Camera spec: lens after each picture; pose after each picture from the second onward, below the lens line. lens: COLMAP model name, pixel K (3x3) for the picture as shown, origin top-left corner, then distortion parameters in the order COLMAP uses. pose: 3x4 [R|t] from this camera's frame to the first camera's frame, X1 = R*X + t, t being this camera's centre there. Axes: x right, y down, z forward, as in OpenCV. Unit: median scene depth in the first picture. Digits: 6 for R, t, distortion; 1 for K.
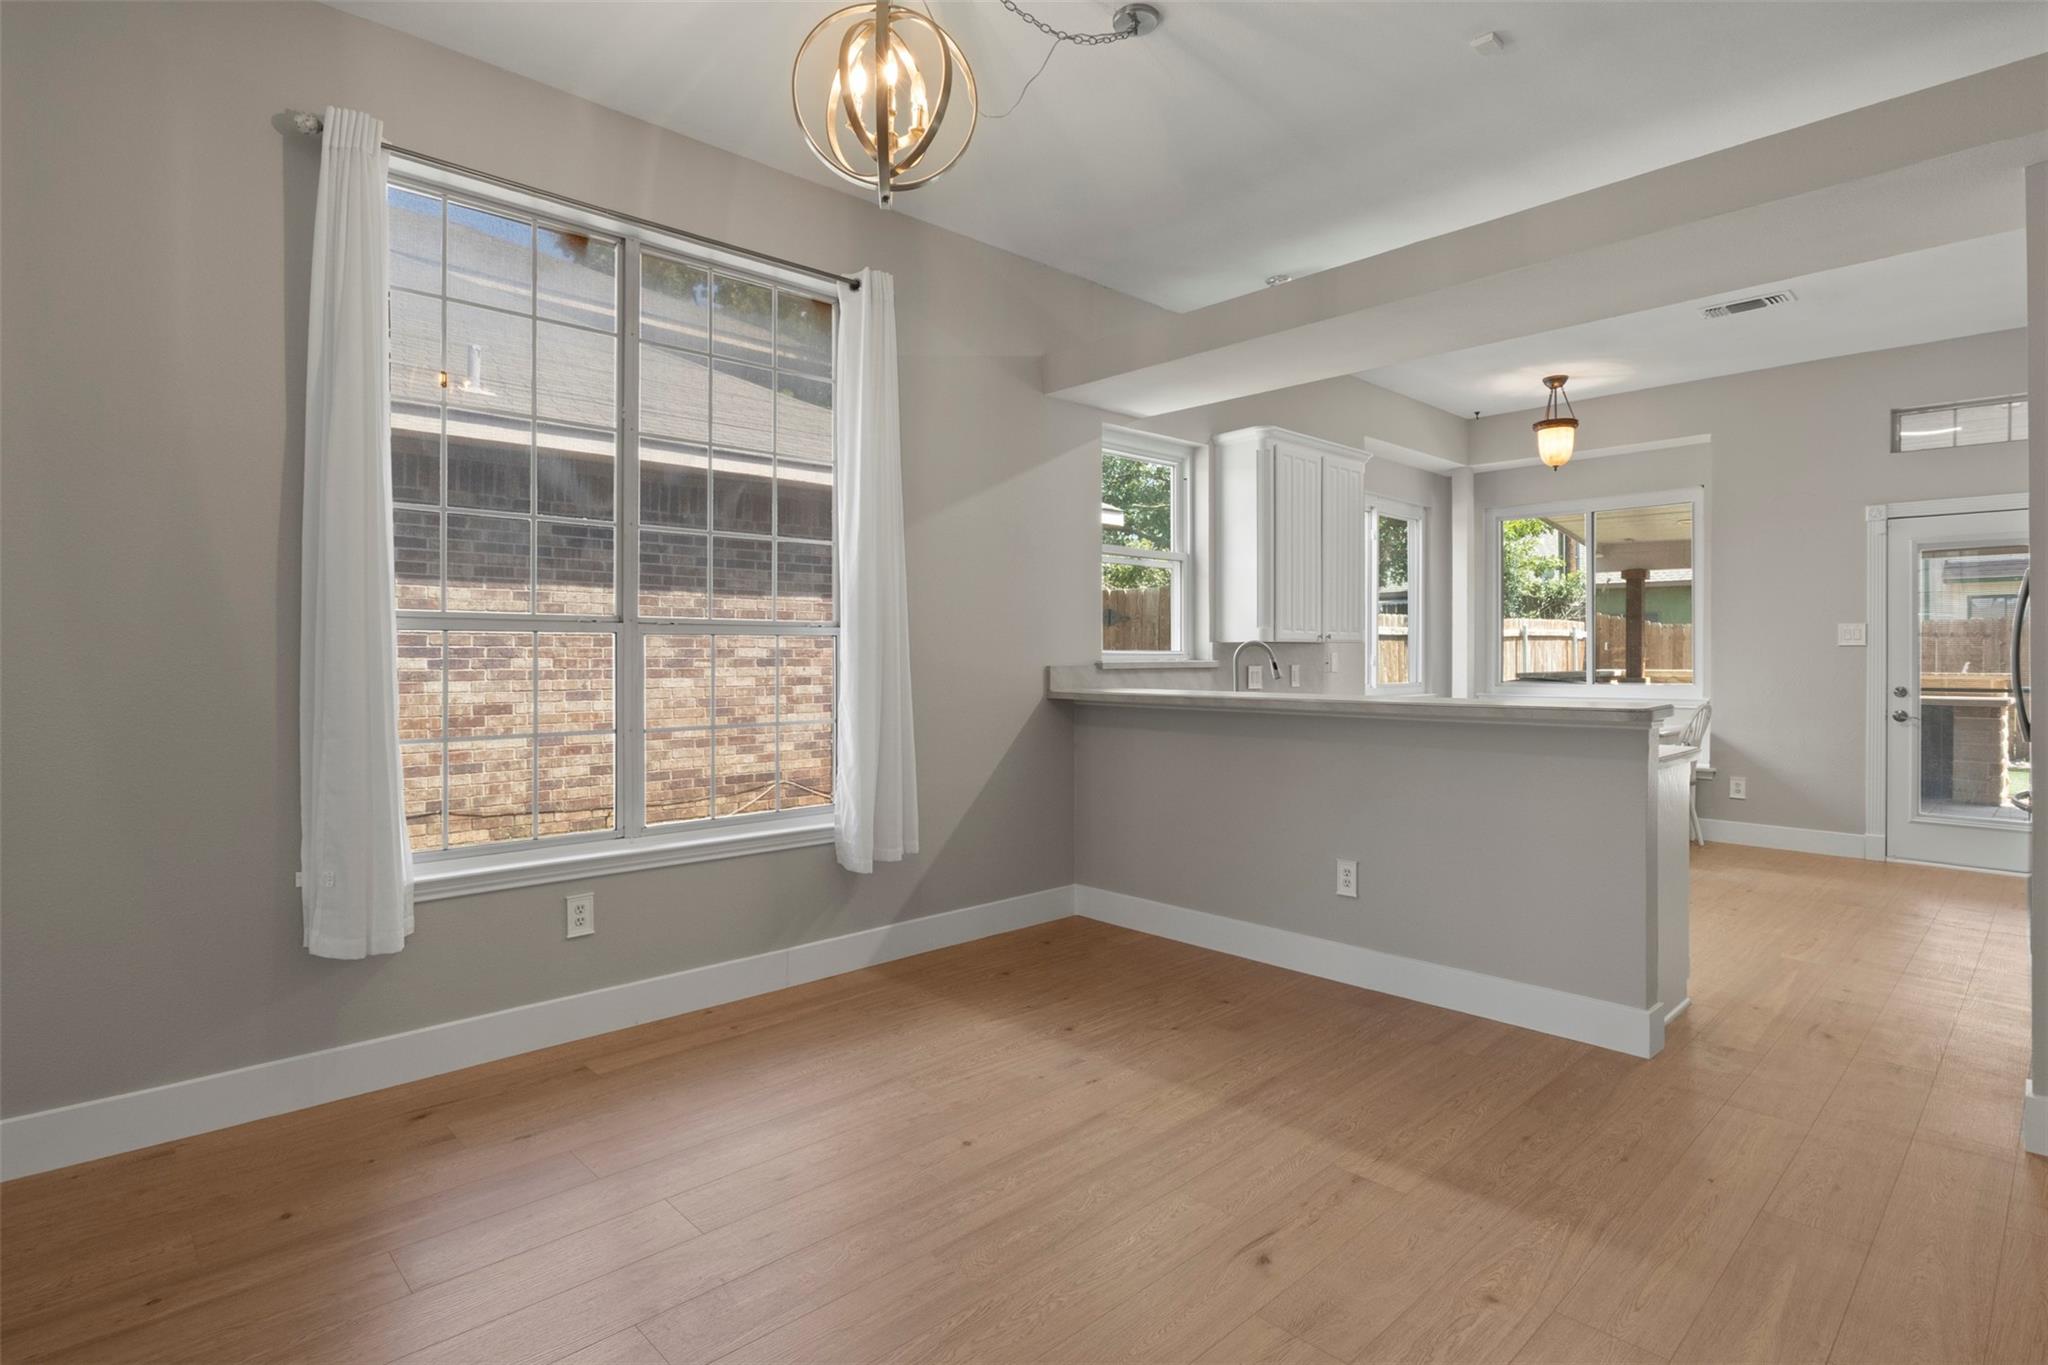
lens RADIAL K [[1037.3, 0, 1025.0], [0, 1037.3, 646.1], [0, 0, 1]] dist [0.000338, 0.000815]
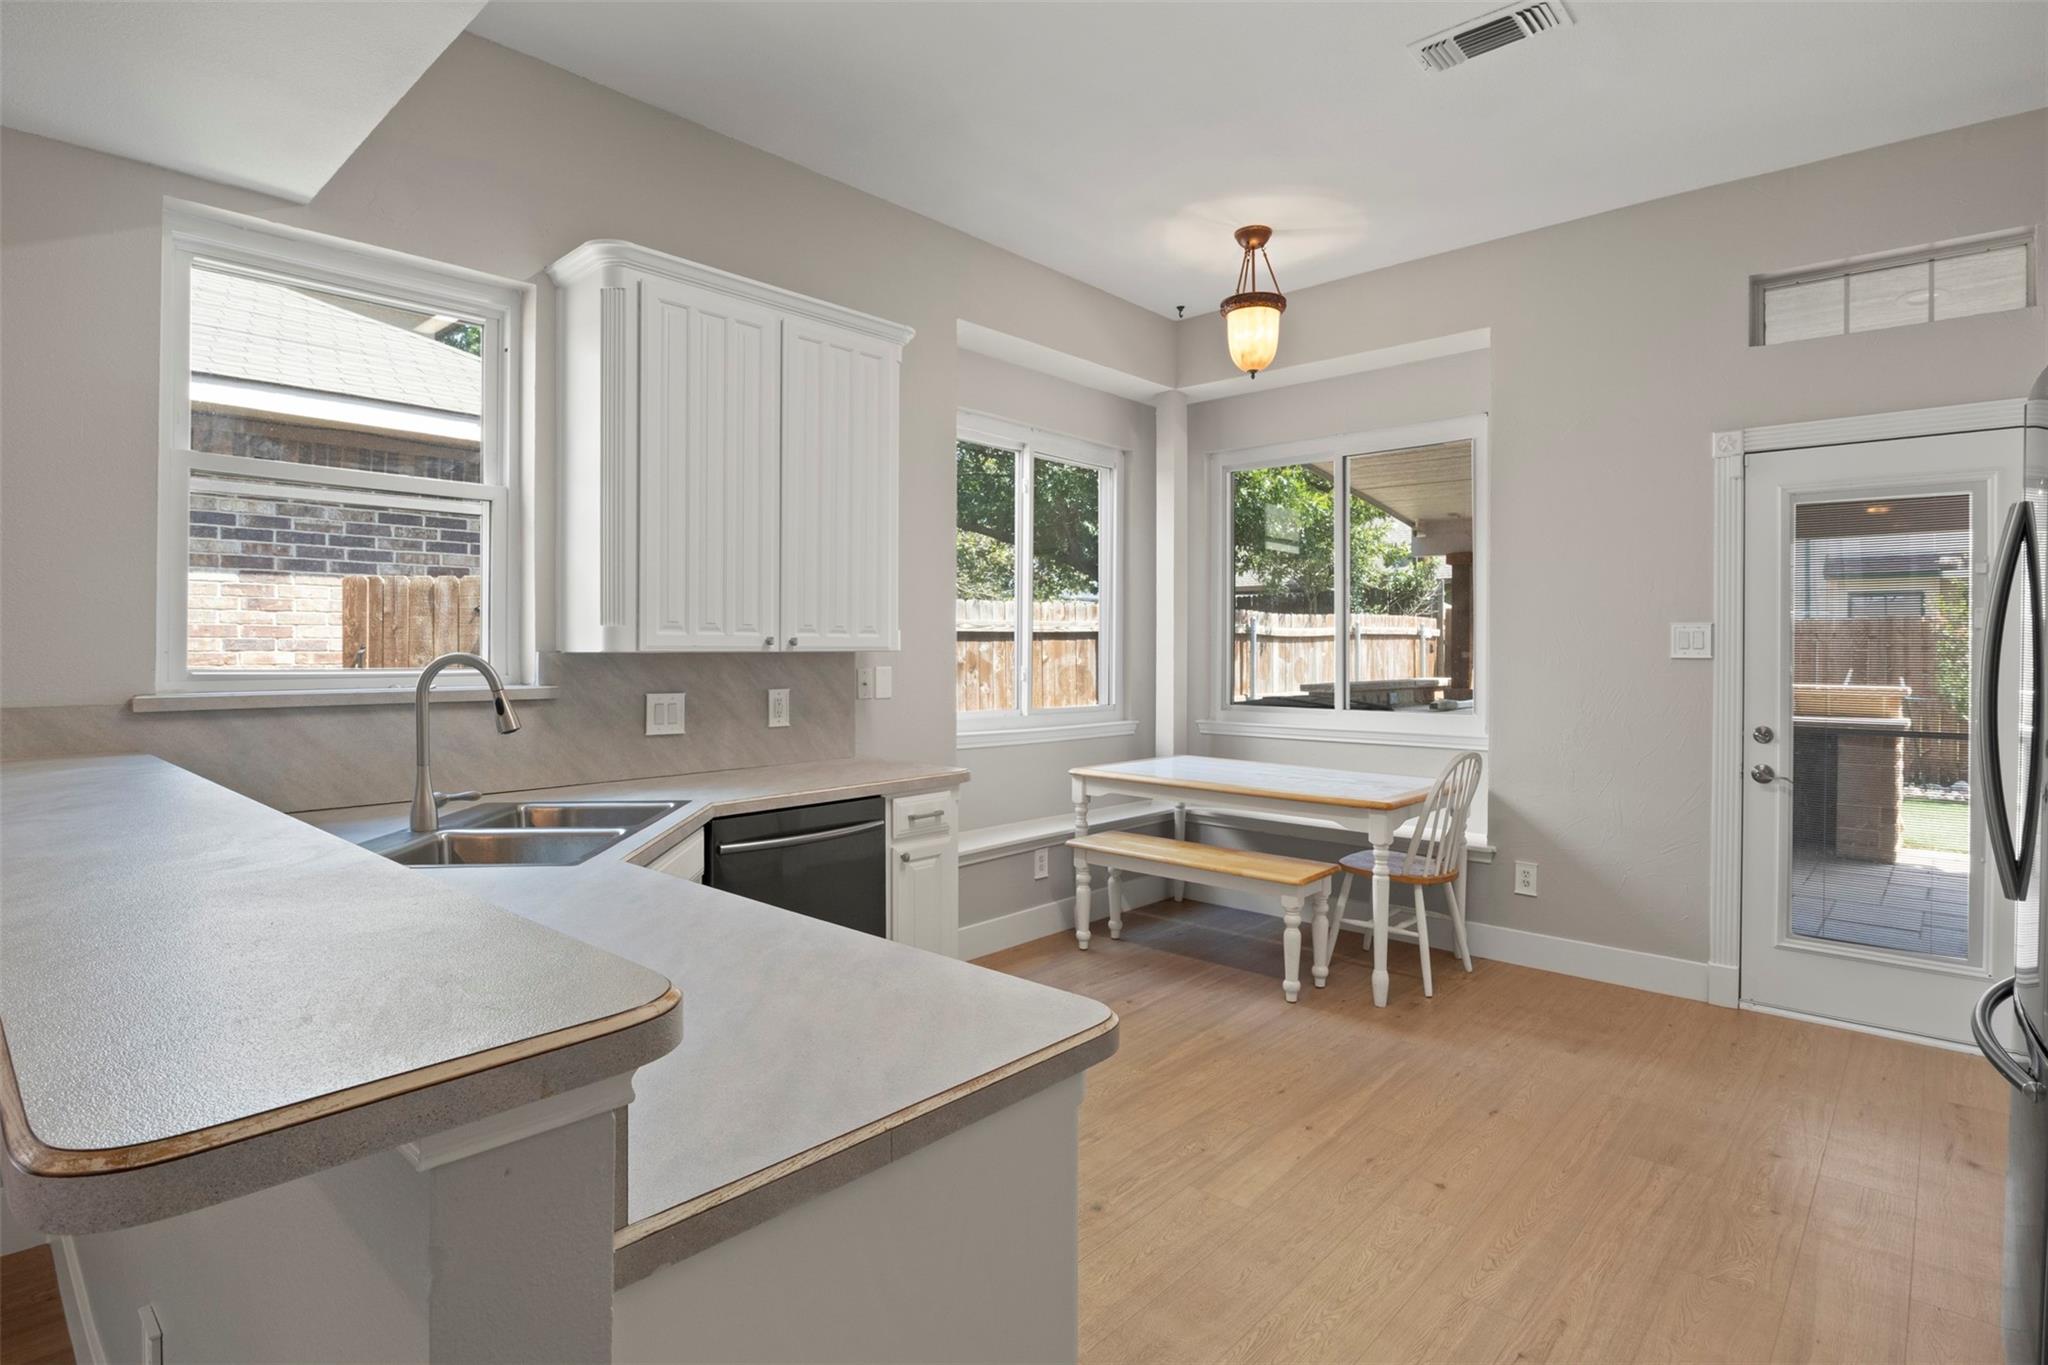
lens RADIAL K [[1036.3, 0, 1023.1], [0, 1036.3, 641.6], [0, 0, 1]] dist [-0.013688, -0.000173]
pose [[0.998021, 0.003666, 0.062782, 0.329109], [-0.003767, 0.999992, 0.001493, -0.009056], [-0.062776, -0.001727, 0.998026, 0.375662]]
